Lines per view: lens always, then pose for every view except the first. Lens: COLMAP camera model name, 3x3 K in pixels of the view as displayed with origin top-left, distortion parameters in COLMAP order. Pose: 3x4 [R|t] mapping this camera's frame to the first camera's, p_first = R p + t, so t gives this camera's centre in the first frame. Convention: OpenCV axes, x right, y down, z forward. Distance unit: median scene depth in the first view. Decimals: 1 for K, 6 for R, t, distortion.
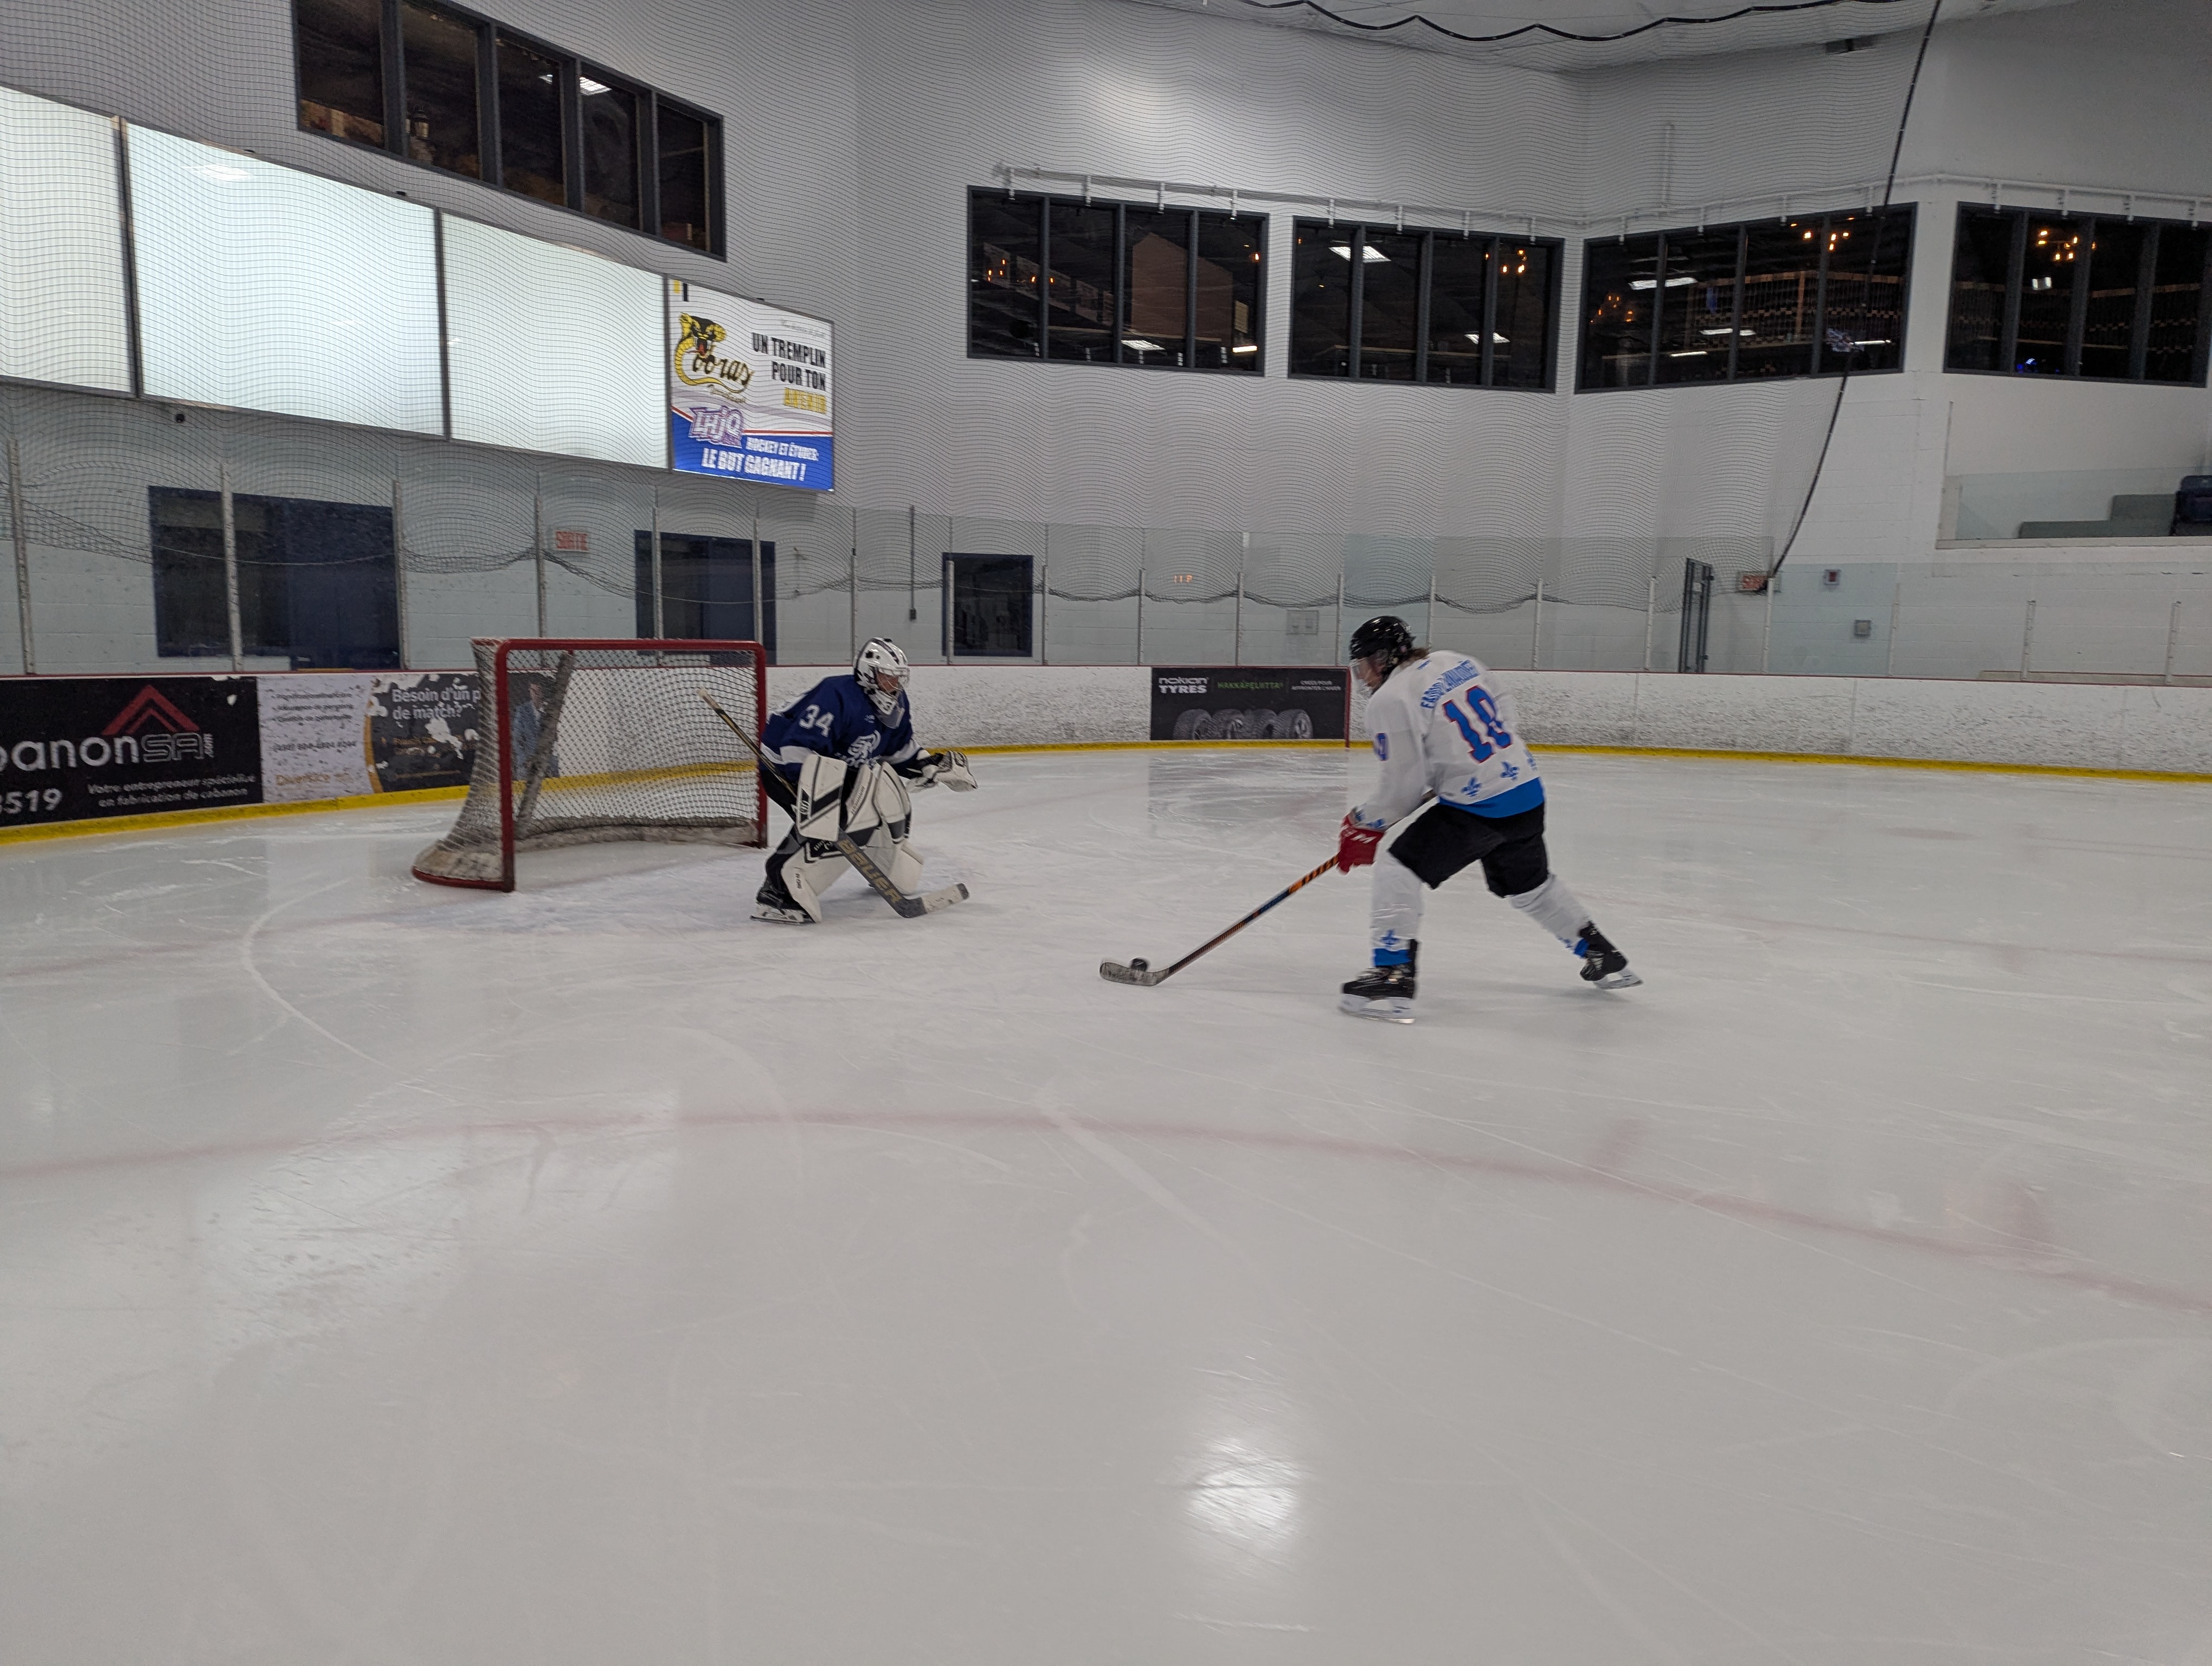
lens RADIAL K [[1542.7, 0, 1082.9], [0, 1542.7, 832.0], [0, 0, 1]] dist [0.074031, -0.065173]
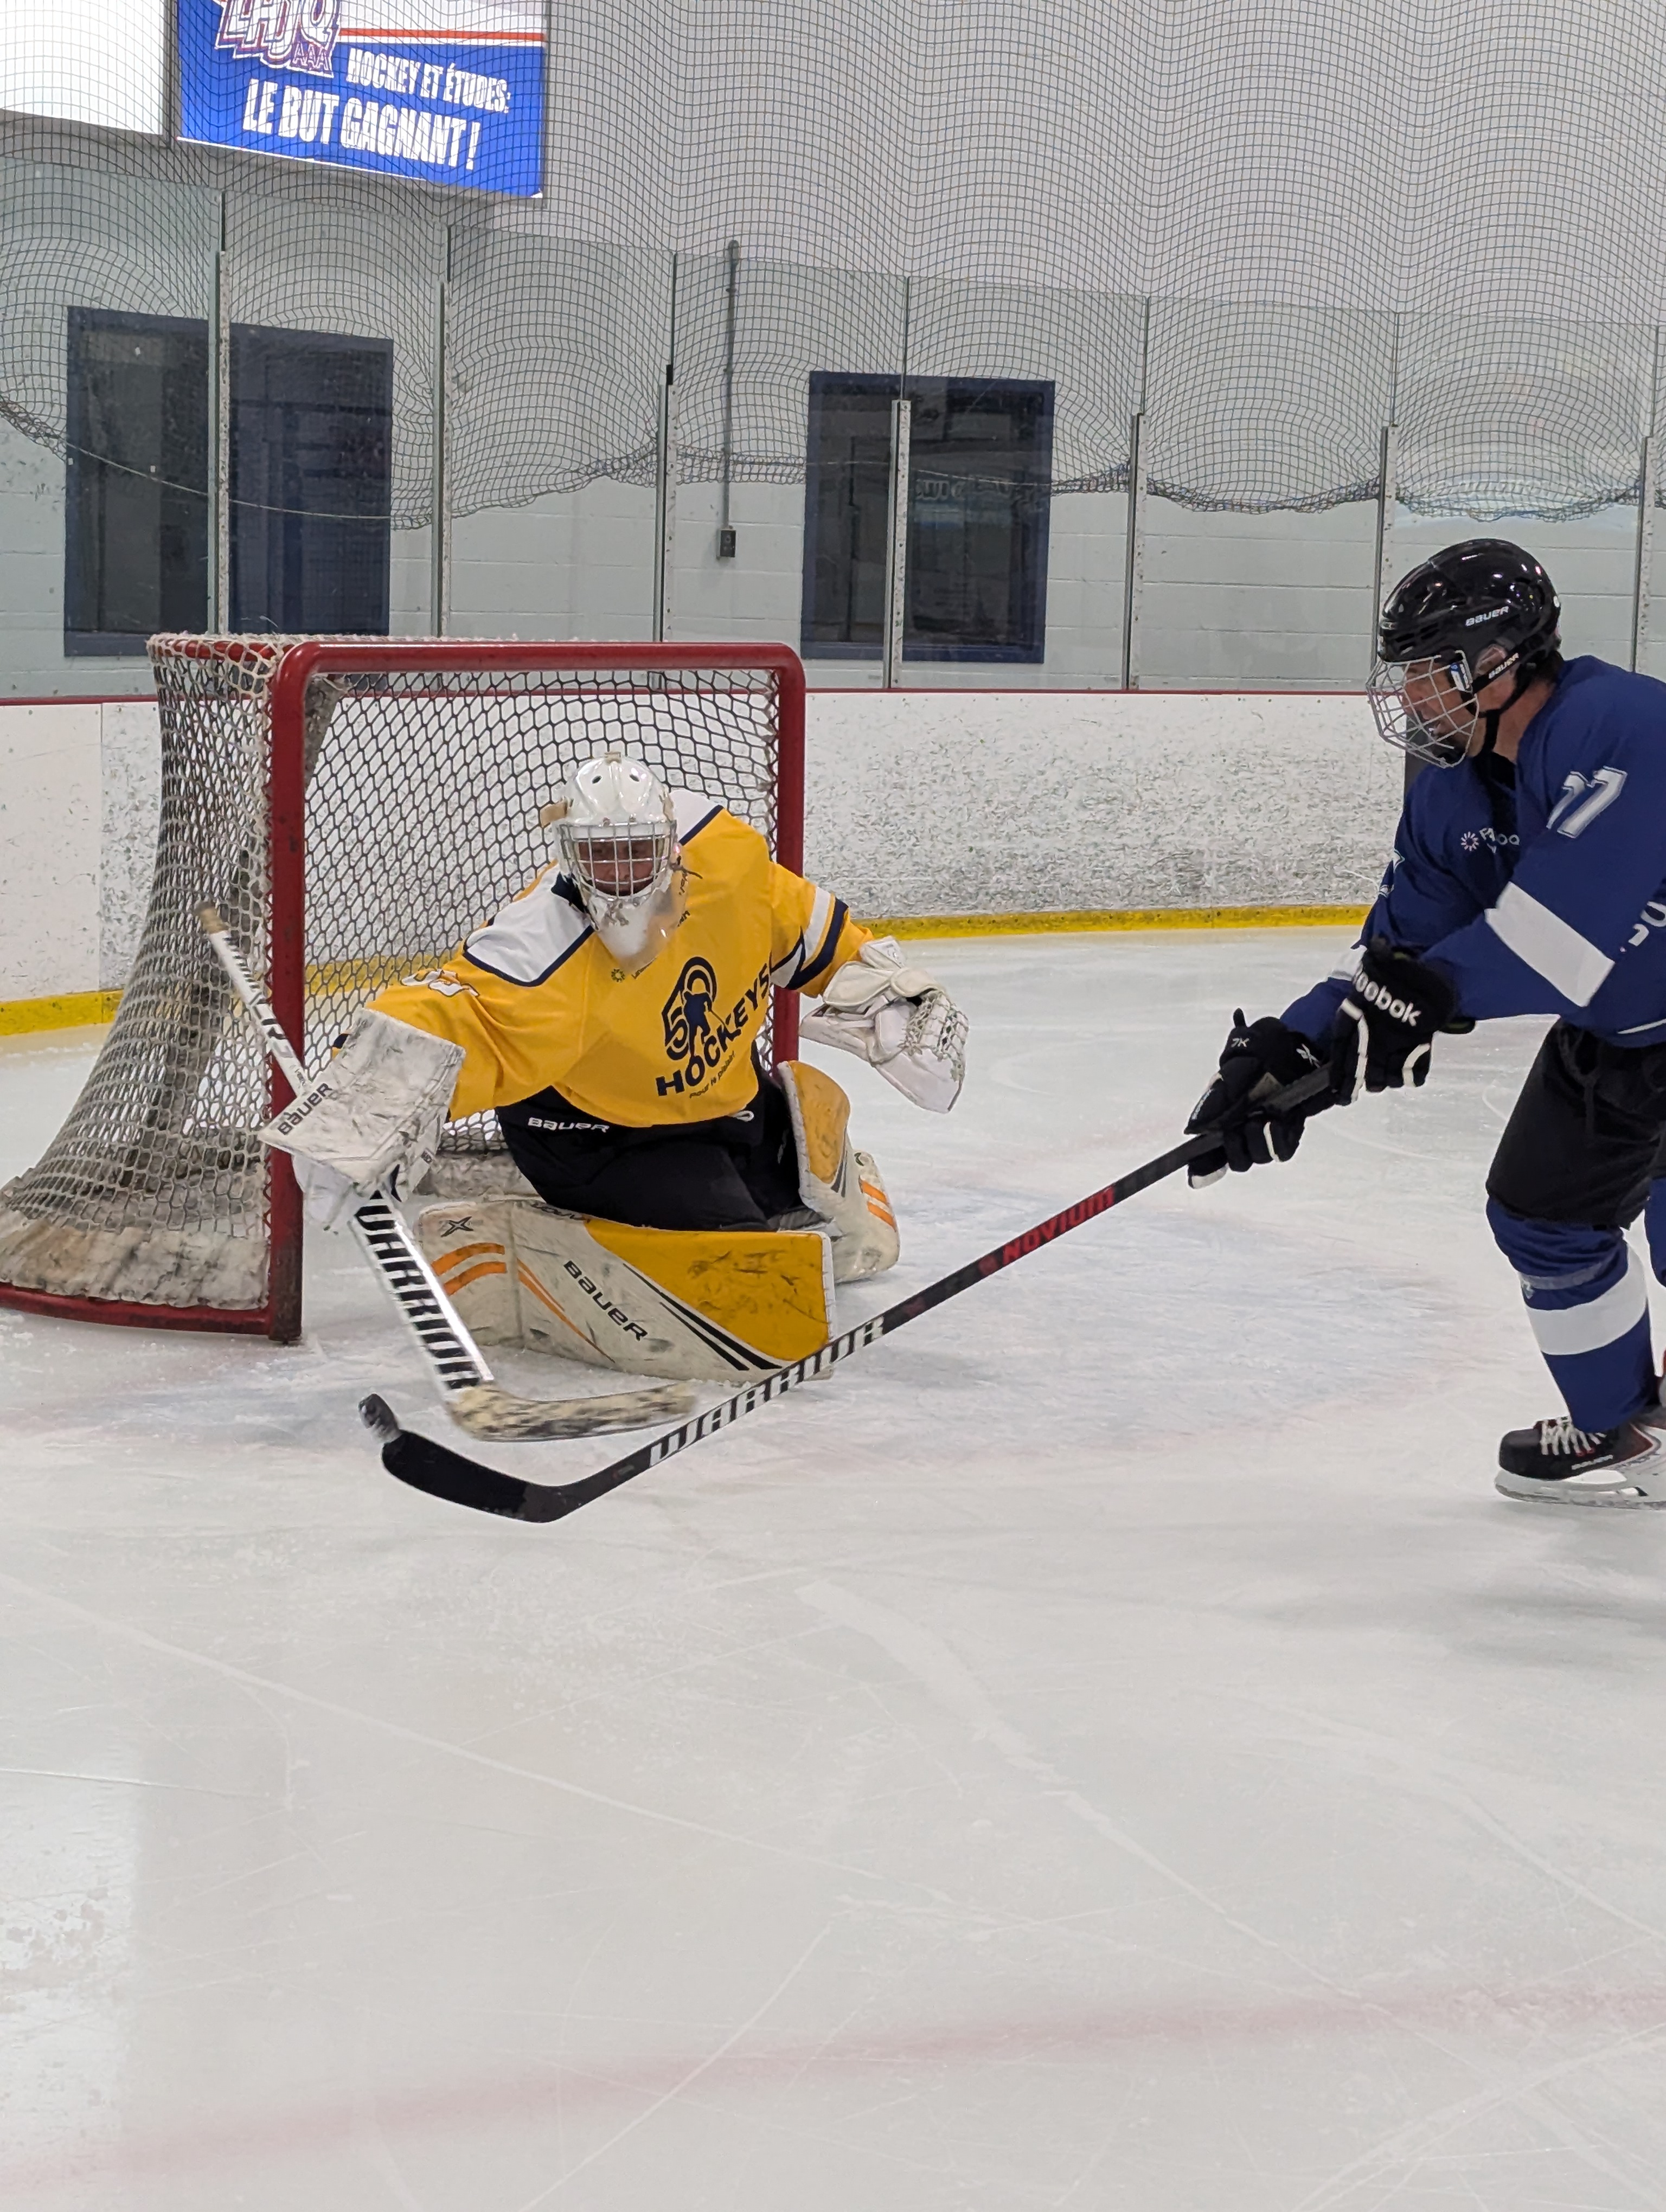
lens RADIAL K [[4365.7, 0, 826.8], [0, 4365.7, 1115.7], [0, 0, 1]] dist [0.107258, 0.000000]
pose [[0.999245, 0.007679, 0.038074, -0.142631], [-0.007557, 0.999966, -0.003339, -0.005741], [-0.038098, 0.003048, 0.999269, -0.014629]]
